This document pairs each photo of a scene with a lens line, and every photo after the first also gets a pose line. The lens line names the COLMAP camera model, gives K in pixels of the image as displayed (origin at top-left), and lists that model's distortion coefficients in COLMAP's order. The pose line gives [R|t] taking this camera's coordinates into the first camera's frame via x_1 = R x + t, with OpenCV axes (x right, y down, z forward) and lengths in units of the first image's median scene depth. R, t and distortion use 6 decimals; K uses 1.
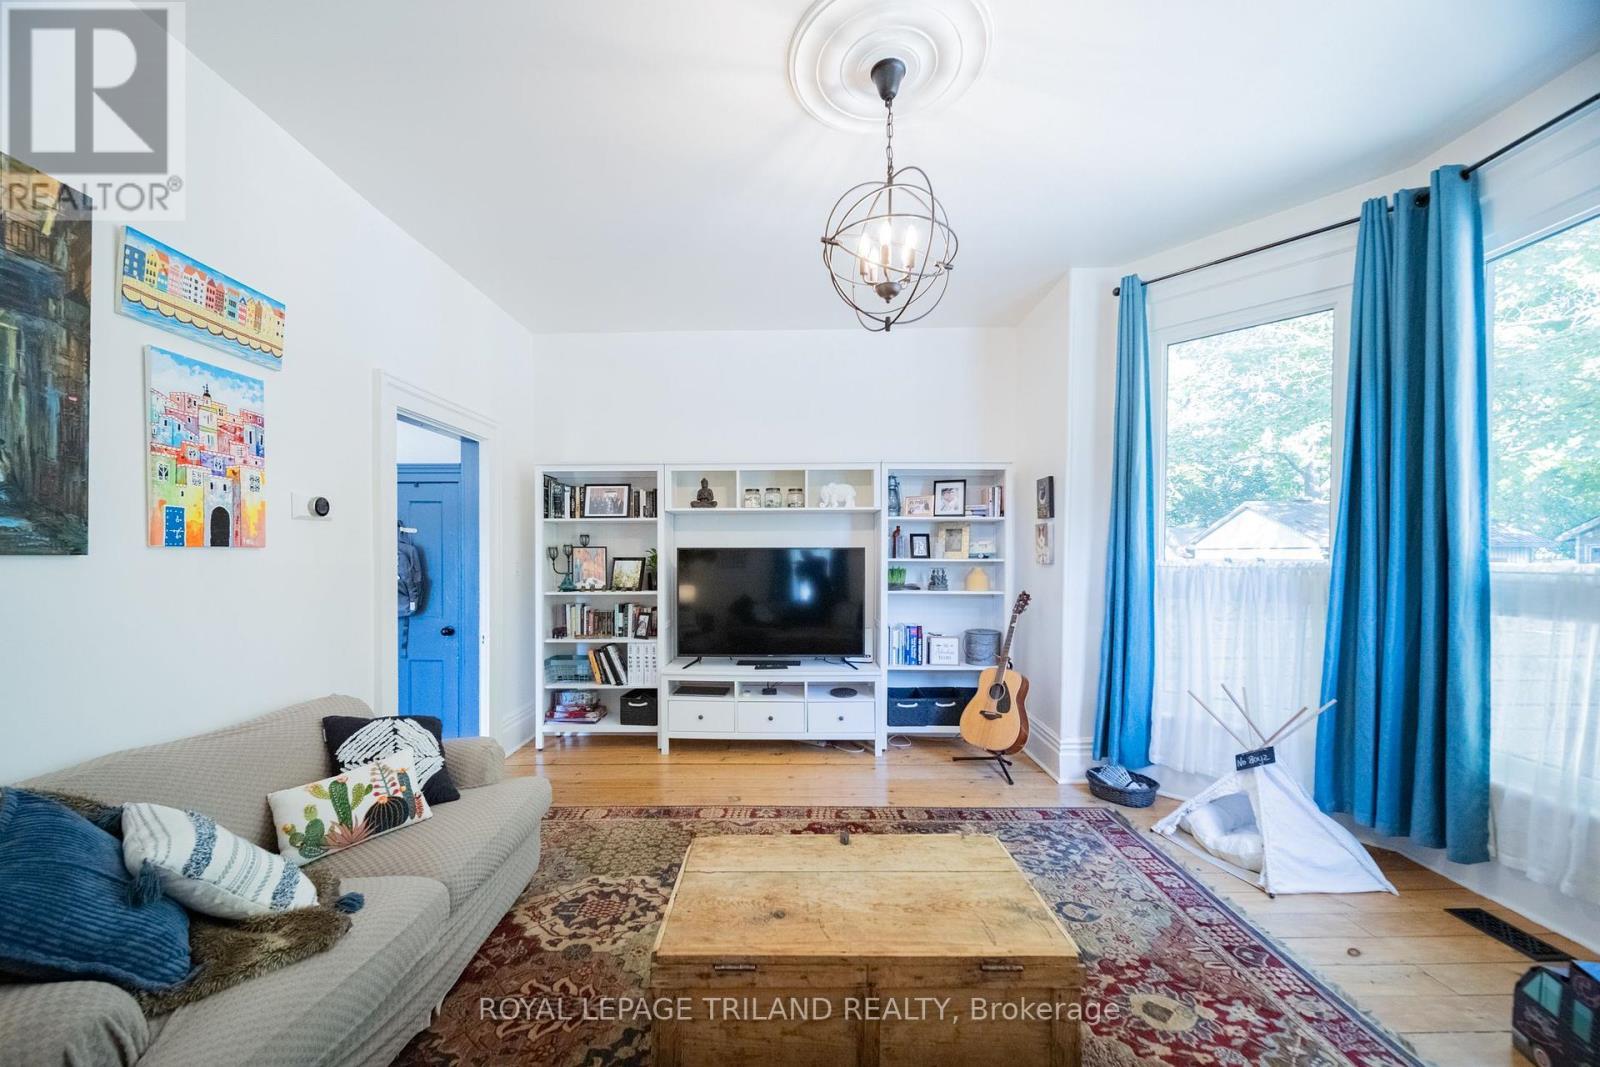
lens RADIAL K [[588.2, 0, 793.3], [0, 588.2, 557.3], [0, 0, 1]] dist [-0.002147, -0.000889]
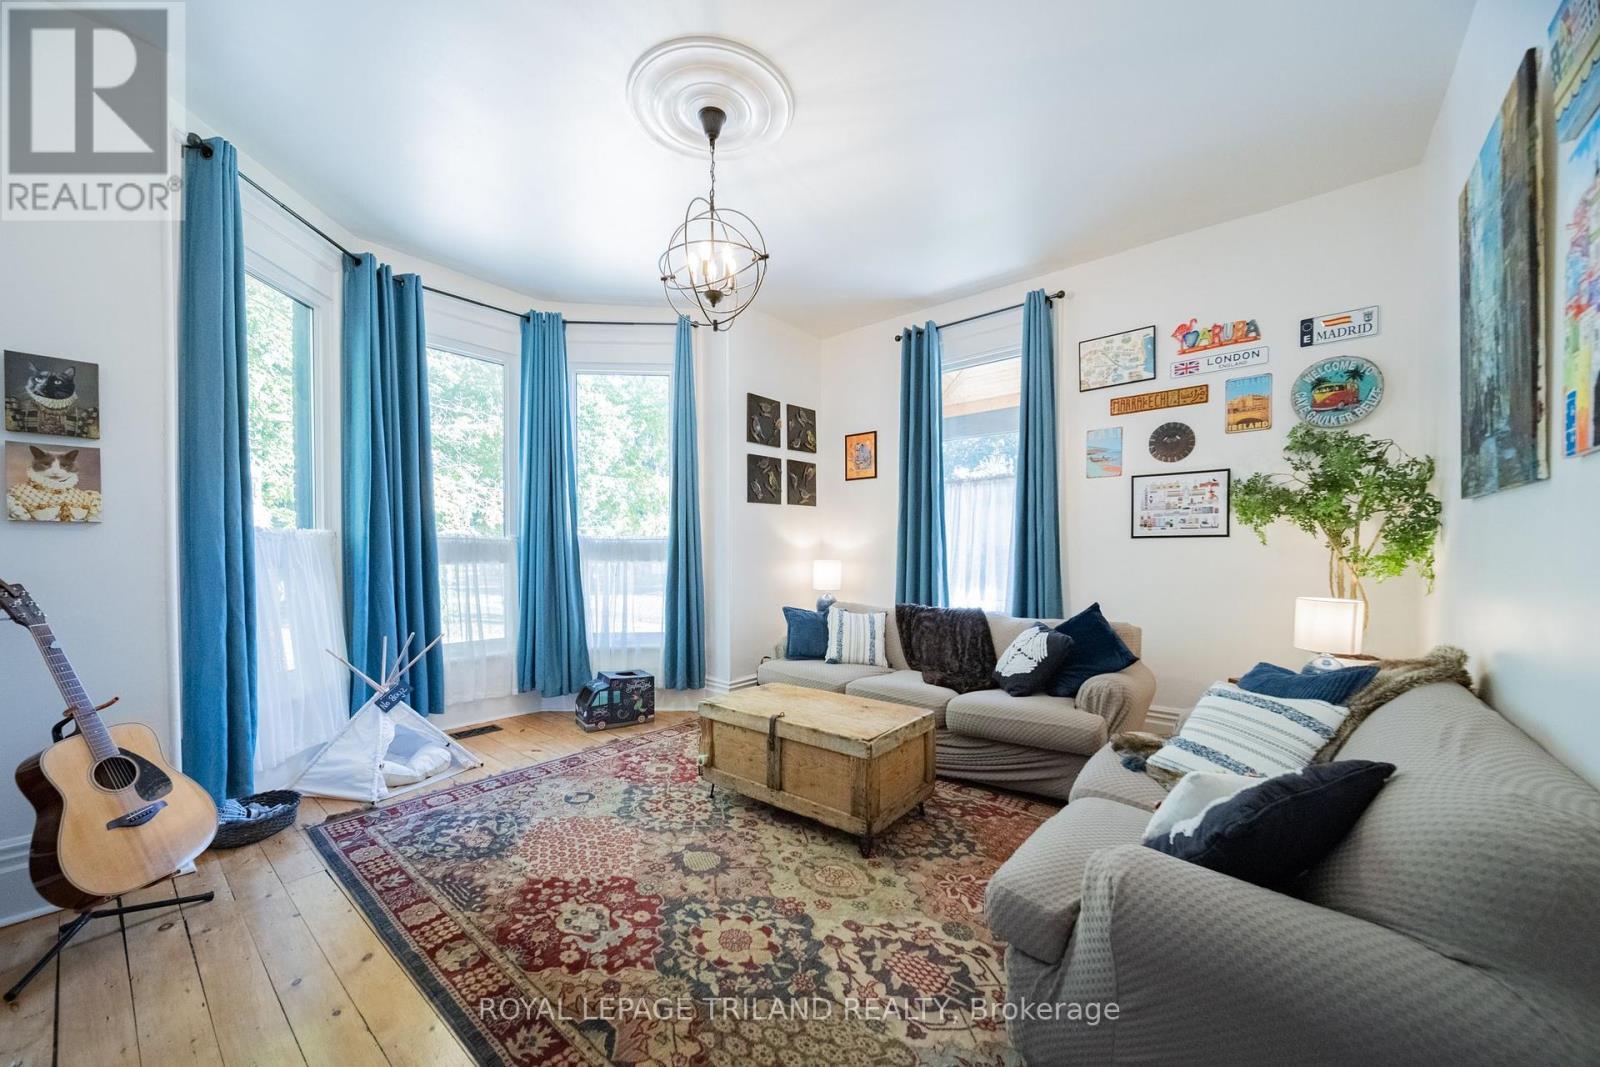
lens RADIAL K [[588.2, 0, 770.7], [0, 588.2, 556.0], [0, 0, 1]] dist [-0.002147, -0.000889]
pose [[-0.742025, -0.005013, 0.670353, -0.623225], [0.004436, 0.999913, 0.012388, 0.058173], [-0.670357, 0.012166, -0.741939, 1.523851]]
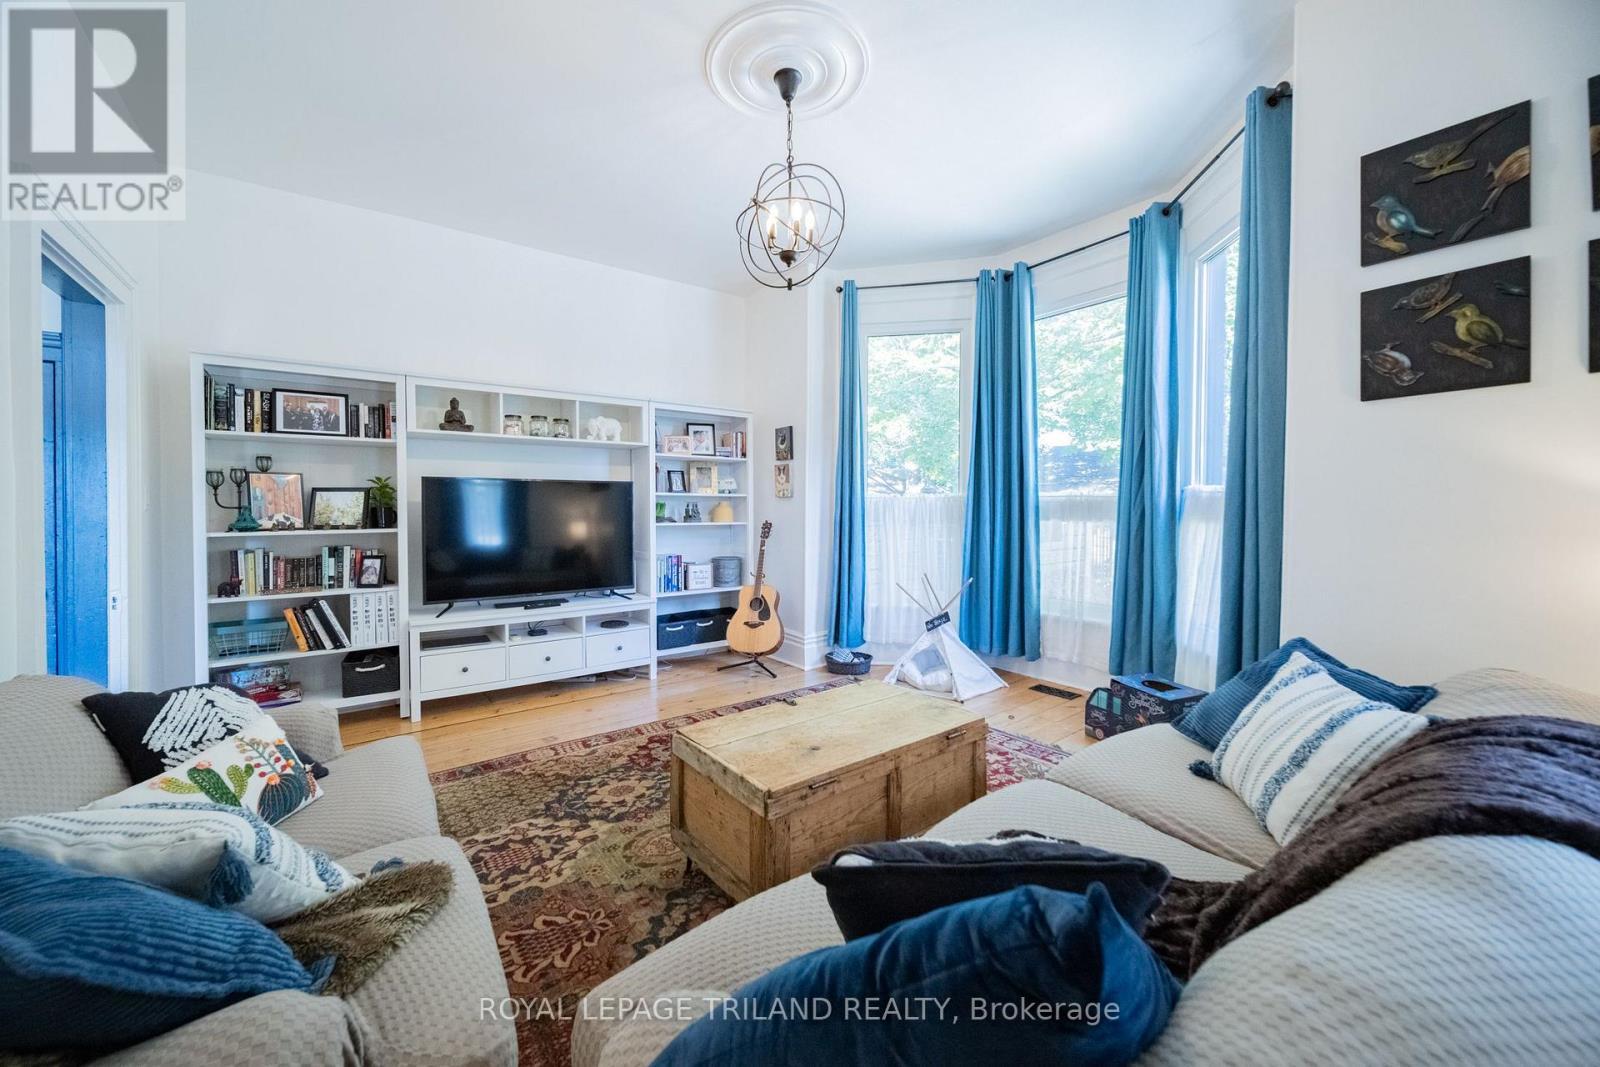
lens RADIAL K [[588.2, 0, 785.8], [0, 588.2, 510.4], [0, 0, 1]] dist [-0.002147, -0.000889]
pose [[0.803104, -0.005186, 0.595816, -0.477274], [0.006157, 0.999981, 0.000405, 0.060295], [-0.595807, 0.003344, 0.803121, 0.019186]]
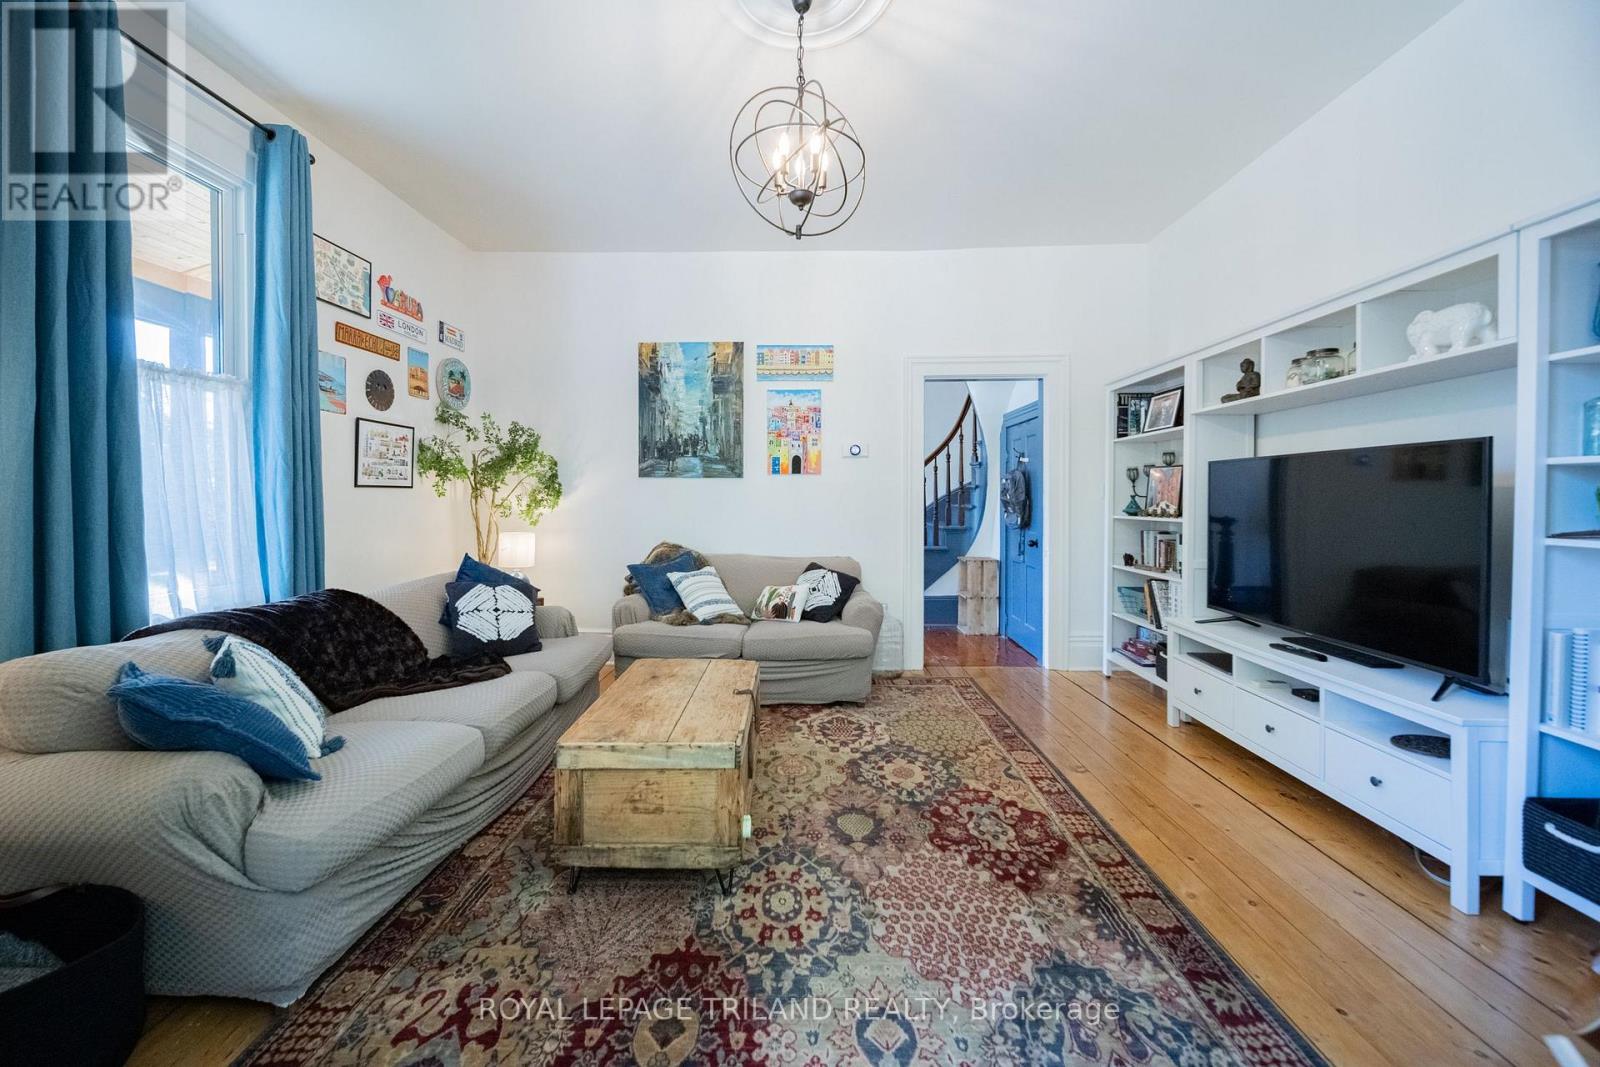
lens RADIAL K [[620.8, 0, 791.6], [0, 620.8, 488.0], [0, 0, 1]] dist [-0.000416, -0.001388]
pose [[-0.029212, -0.015370, -0.999455, 1.025775], [-0.004057, 0.999875, -0.015258, 0.054718], [0.999565, 0.003609, -0.029271, 0.844421]]
